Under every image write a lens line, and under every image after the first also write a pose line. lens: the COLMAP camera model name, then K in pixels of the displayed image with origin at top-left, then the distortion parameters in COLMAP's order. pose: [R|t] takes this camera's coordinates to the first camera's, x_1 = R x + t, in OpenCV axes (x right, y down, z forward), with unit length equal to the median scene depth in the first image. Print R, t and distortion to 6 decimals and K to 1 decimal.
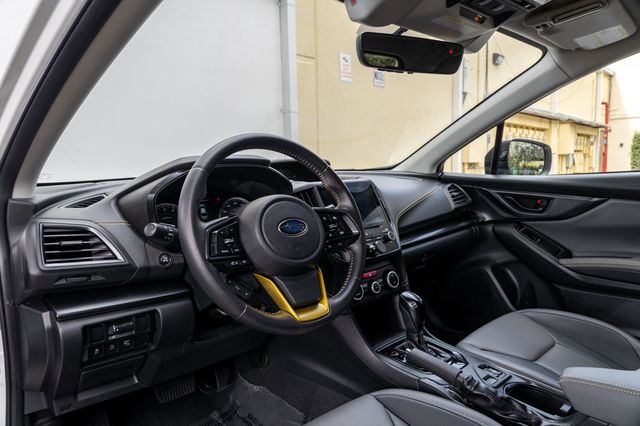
lens RADIAL K [[434.8, 0, 320.7], [0, 434.8, 213.0], [0, 0, 1]] dist [-0.005197, 0.002168]
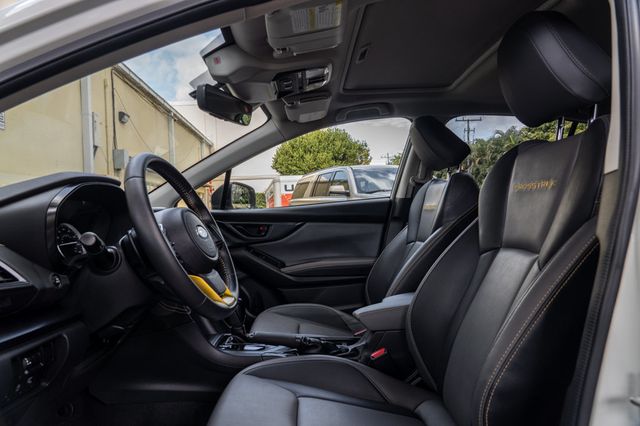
lens RADIAL K [[434.8, 0, 320.3], [0, 434.8, 211.8], [0, 0, 1]] dist [-0.005197, 0.002168]
pose [[0.661262, -0.008510, 0.750107, -0.373546], [0.109616, 0.990299, -0.085398, 0.056998], [-0.742103, 0.138694, 0.655780, -0.012157]]
